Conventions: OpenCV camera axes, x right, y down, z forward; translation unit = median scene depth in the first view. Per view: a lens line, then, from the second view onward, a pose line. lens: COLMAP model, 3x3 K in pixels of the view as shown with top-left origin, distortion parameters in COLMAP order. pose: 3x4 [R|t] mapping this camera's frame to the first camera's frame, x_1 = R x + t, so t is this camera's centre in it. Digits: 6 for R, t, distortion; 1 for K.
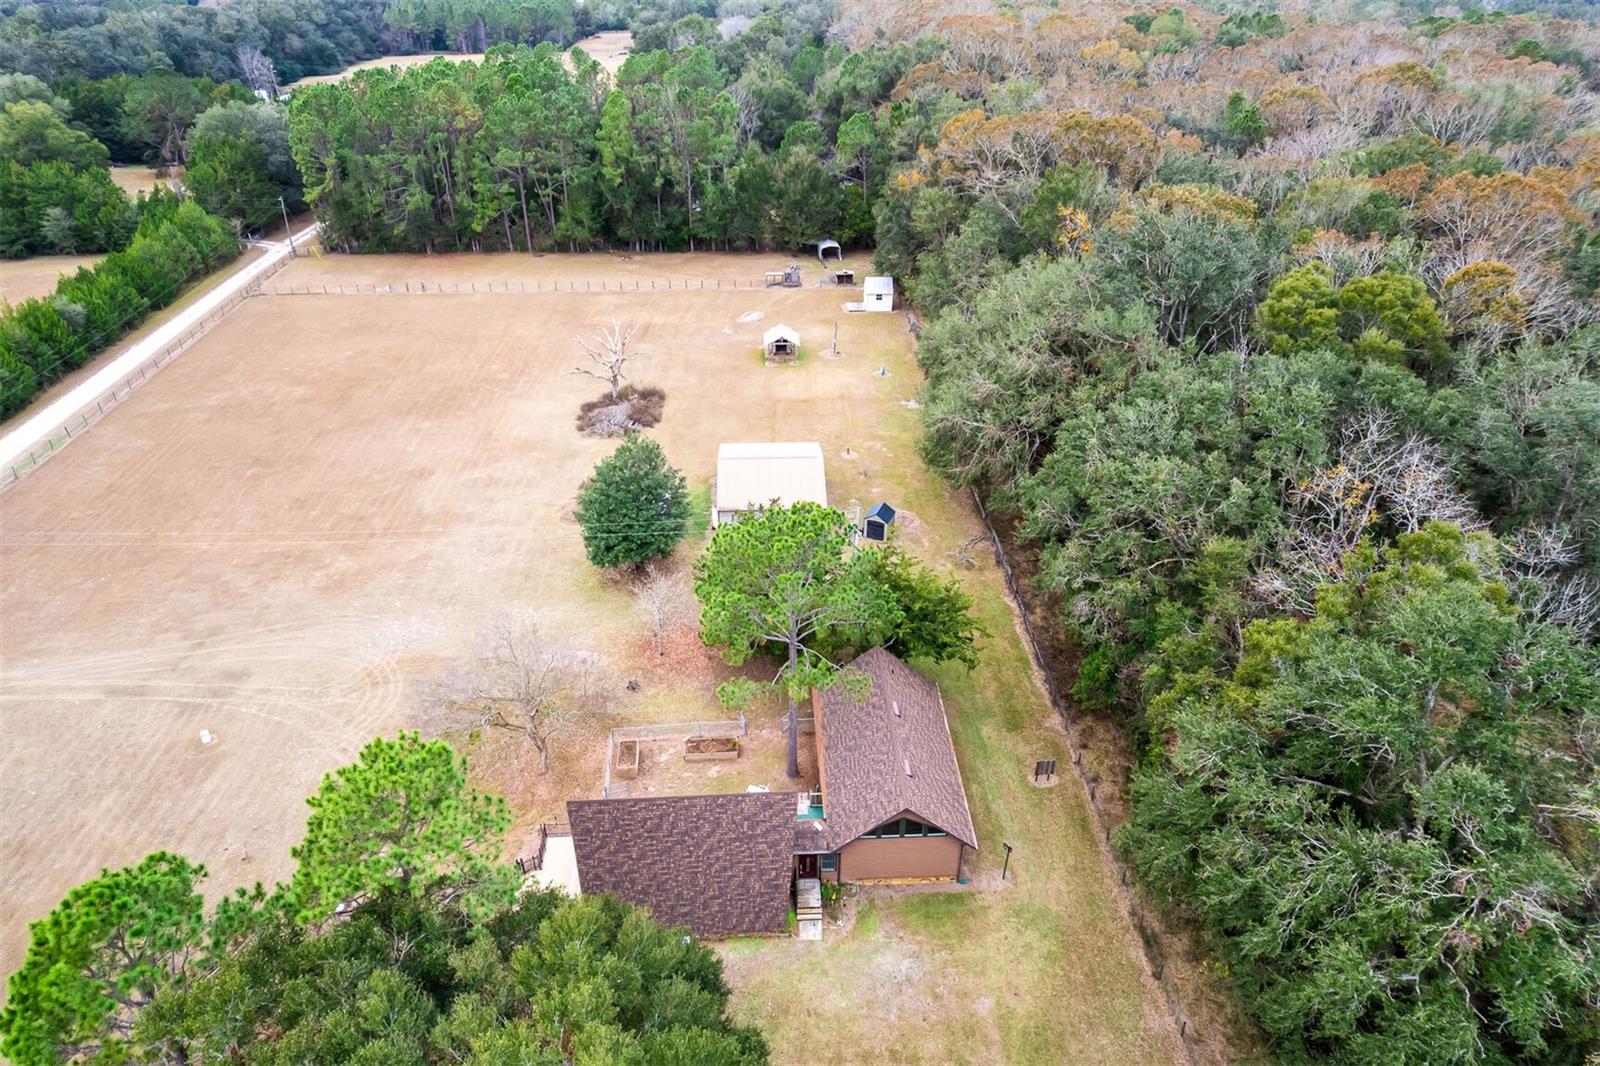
lens RADIAL K [[1020.4, 0, 798.9], [0, 1020.4, 530.6], [0, 0, 1]] dist [-0.069263, 0.066612]
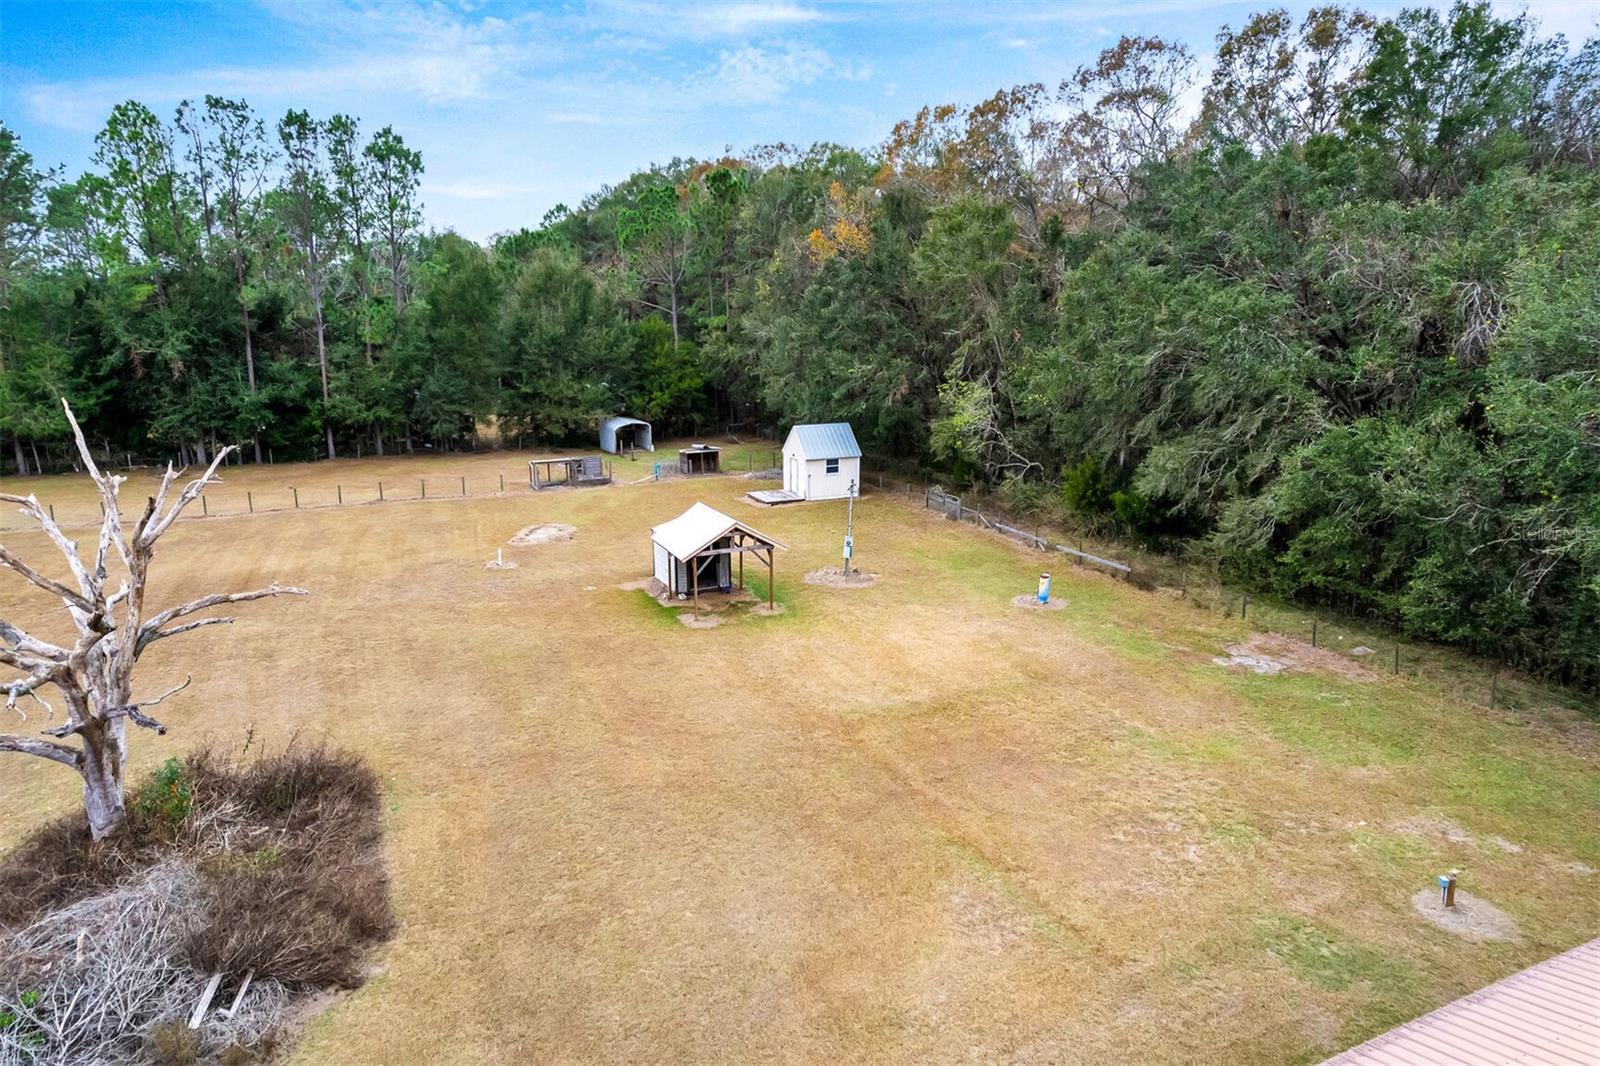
lens RADIAL K [[1020.4, 0, 798.9], [0, 1020.4, 530.6], [0, 0, 1]] dist [-0.069263, 0.066612]
pose [[0.920204, -0.089577, 0.381052, -0.183970], [0.204027, 0.940534, -0.271606, -0.155837], [-0.334063, 0.327678, 0.883759, 1.115212]]
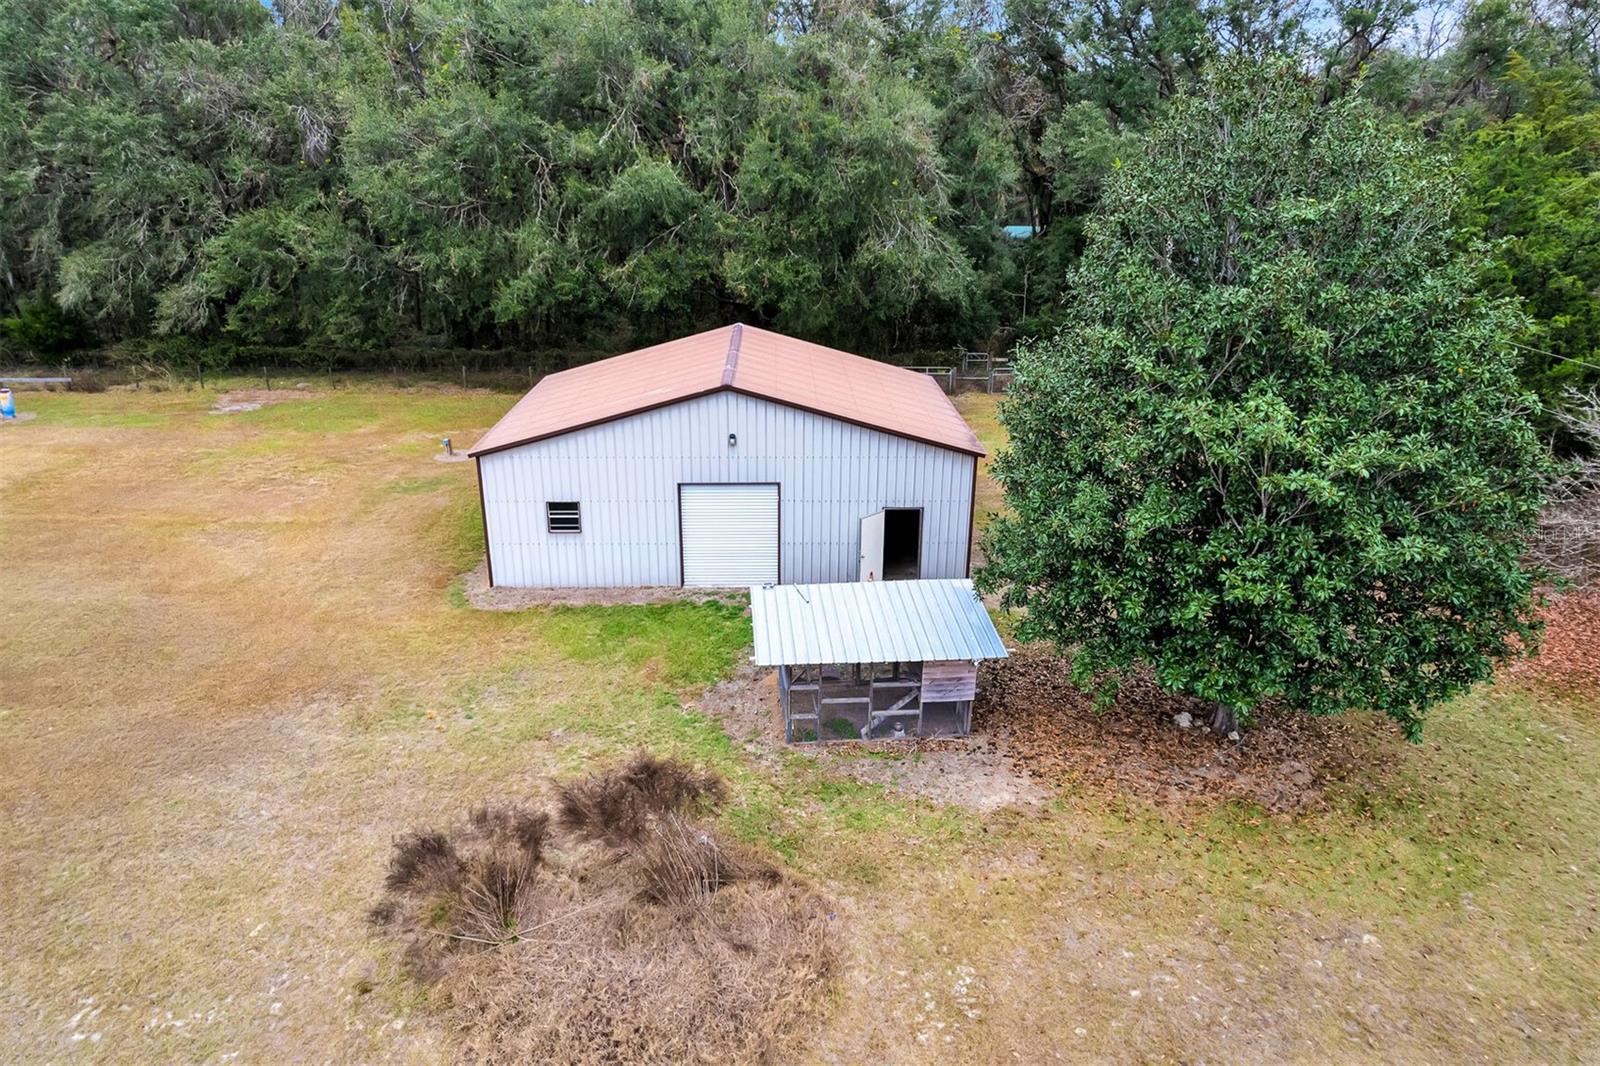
lens RADIAL K [[1020.4, 0, 798.9], [0, 1020.4, 530.6], [0, 0, 1]] dist [-0.069263, 0.066612]
pose [[0.016500, -0.348213, 0.937270, -0.396117], [0.516332, 0.805704, 0.290244, -0.125209], [-0.856229, 0.479154, 0.193088, 1.106138]]
